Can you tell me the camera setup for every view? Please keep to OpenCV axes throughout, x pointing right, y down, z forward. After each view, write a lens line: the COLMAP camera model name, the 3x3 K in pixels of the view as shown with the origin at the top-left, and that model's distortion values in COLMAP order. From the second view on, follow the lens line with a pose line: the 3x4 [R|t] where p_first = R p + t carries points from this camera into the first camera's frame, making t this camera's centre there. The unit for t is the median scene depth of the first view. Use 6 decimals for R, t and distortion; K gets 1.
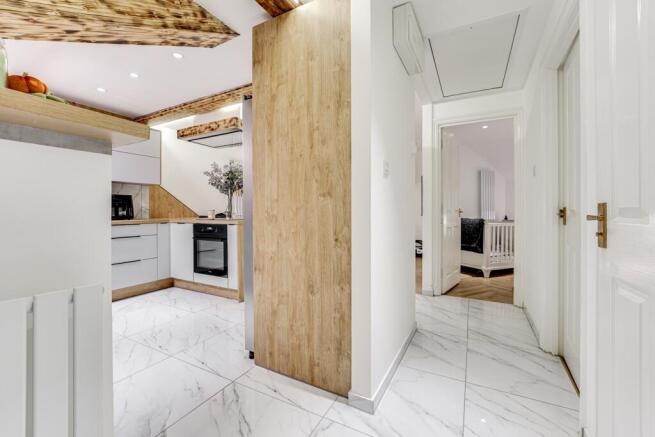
lens RADIAL K [[269.0, 0, 331.2], [0, 269.0, 214.7], [0, 0, 1]] dist [-0.000139, 0.000060]
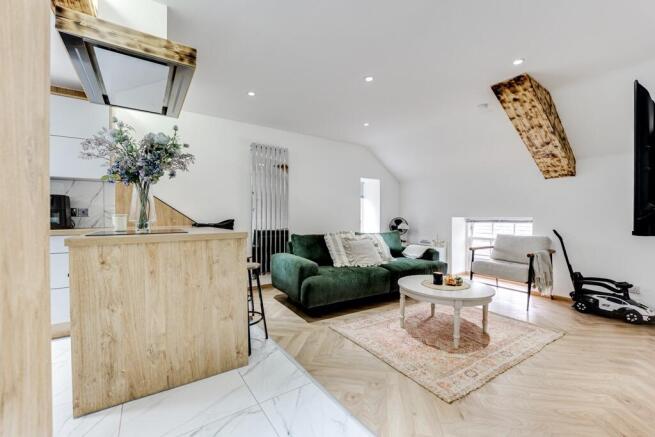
lens RADIAL K [[270.4, 0, 329.0], [0, 270.4, 219.8], [0, 0, 1]] dist [-0.001765, 0.000057]
pose [[0.879661, 0.000900, -0.475600, 0.230488], [0.002662, 0.999973, 0.006816, -0.011034], [0.475594, -0.007262, 0.879635, 0.726463]]
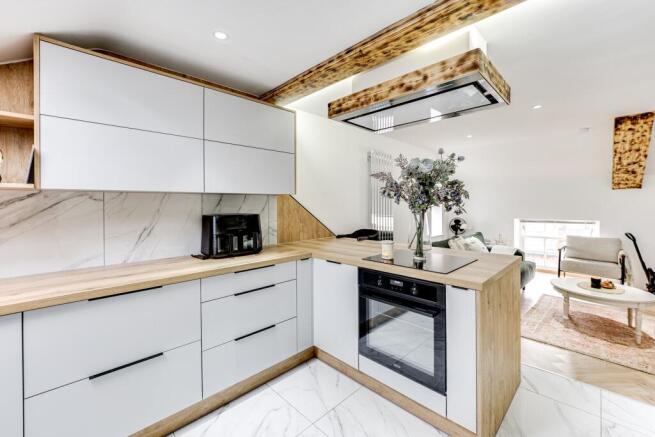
lens RADIAL K [[277.7, 0, 333.3], [0, 277.7, 204.6], [0, 0, 1]] dist [-0.000190, 0.000414]
pose [[0.955807, -0.008273, -0.293879, -0.390723], [0.007492, 0.999965, -0.003785, -0.094295], [0.293900, 0.001416, 0.955835, 0.433308]]
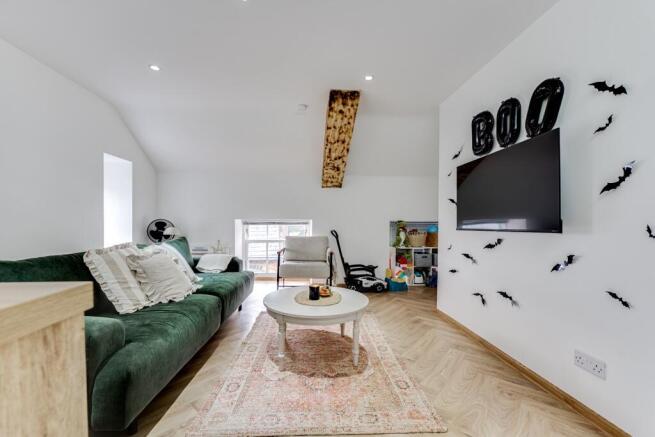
lens RADIAL K [[270.4, 0, 329.0], [0, 270.4, 219.8], [0, 0, 1]] dist [-0.001765, 0.000057]
pose [[0.851251, 0.001575, 0.524756, -0.155584], [-0.000451, 0.999997, -0.002269, -0.008047], [-0.524758, 0.001694, 0.851250, 0.970277]]
